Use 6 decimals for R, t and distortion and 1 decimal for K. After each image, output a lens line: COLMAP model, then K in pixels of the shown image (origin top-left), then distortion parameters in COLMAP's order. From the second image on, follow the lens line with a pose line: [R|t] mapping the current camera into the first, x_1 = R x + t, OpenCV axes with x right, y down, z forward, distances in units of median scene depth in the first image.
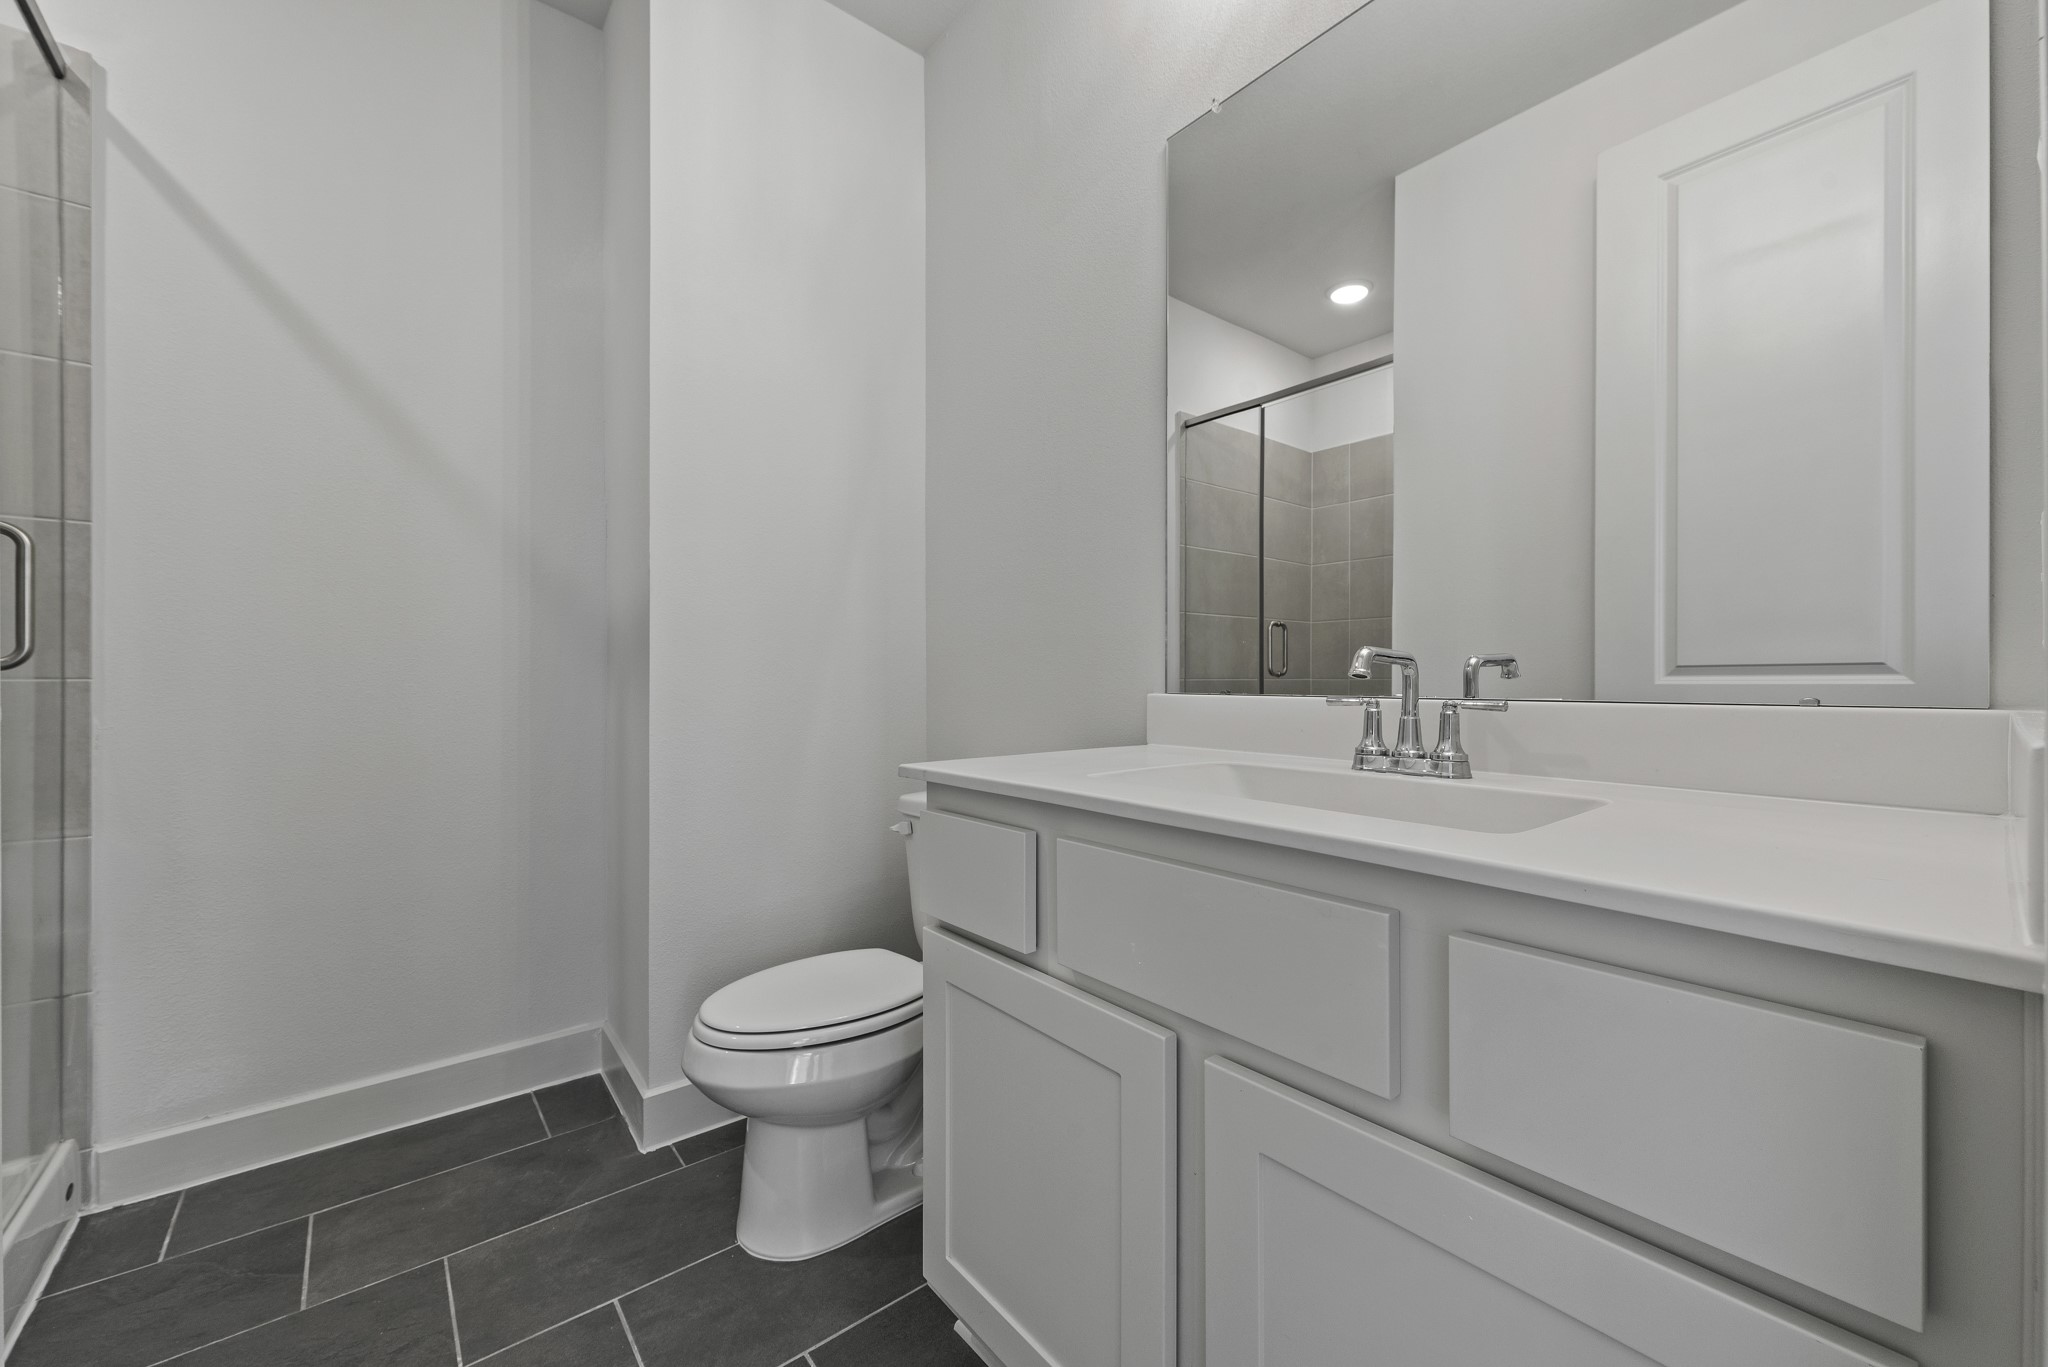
lens RADIAL K [[806.4, 0, 1022.1], [0, 806.4, 674.9], [0, 0, 1]] dist [0.015892, -0.005300]
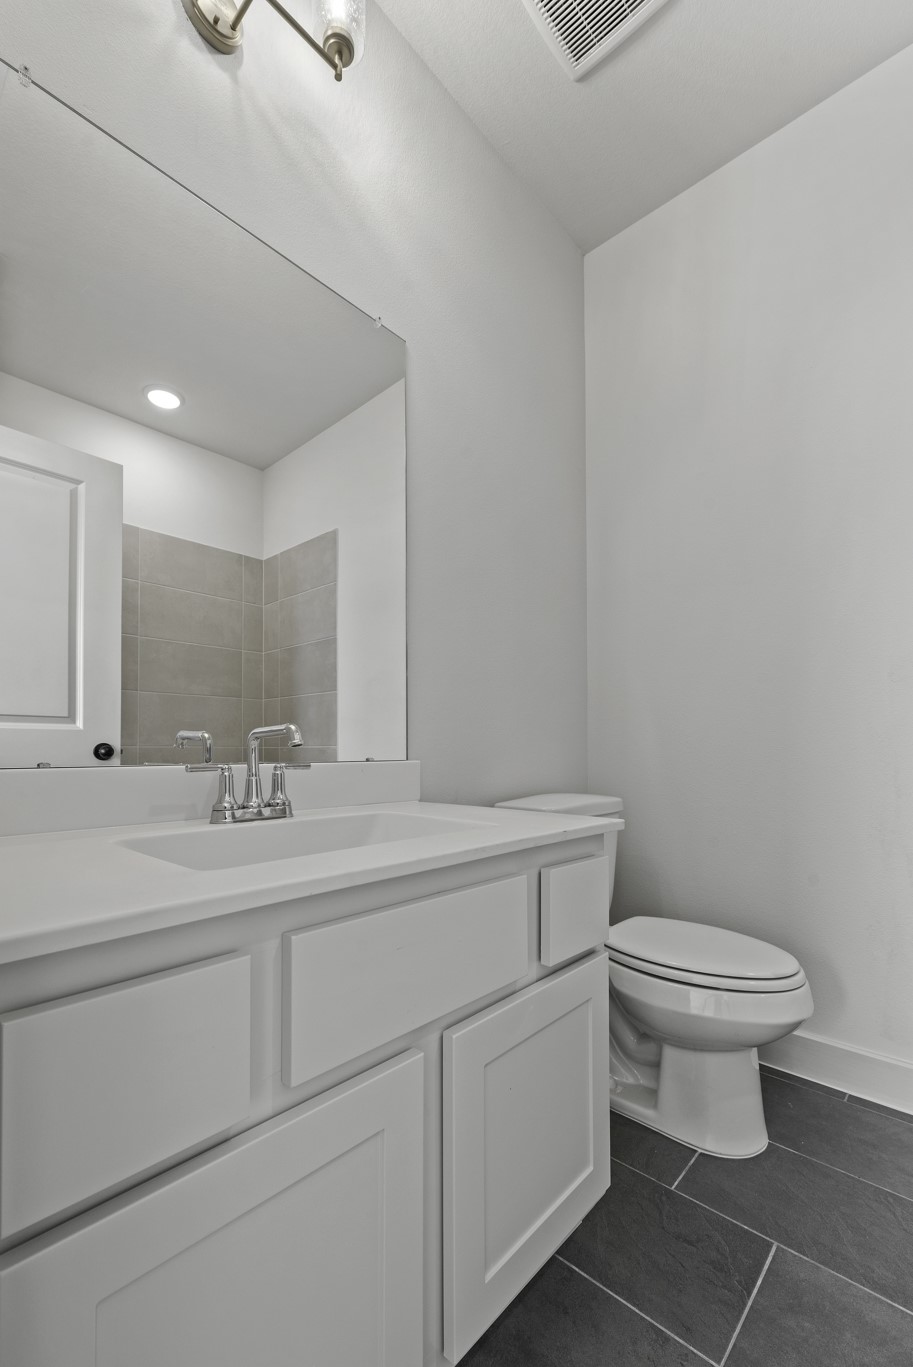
lens RADIAL K [[582.5, 0, 455.8], [0, 582.5, 742.0], [0, 0, 1]] dist [0.000149, 0.000034]
pose [[-0.144638, 0.016891, 0.989340, -0.517069], [-0.000228, 0.999854, -0.017104, 0.009775], [-0.989485, -0.002700, -0.144613, 0.815798]]
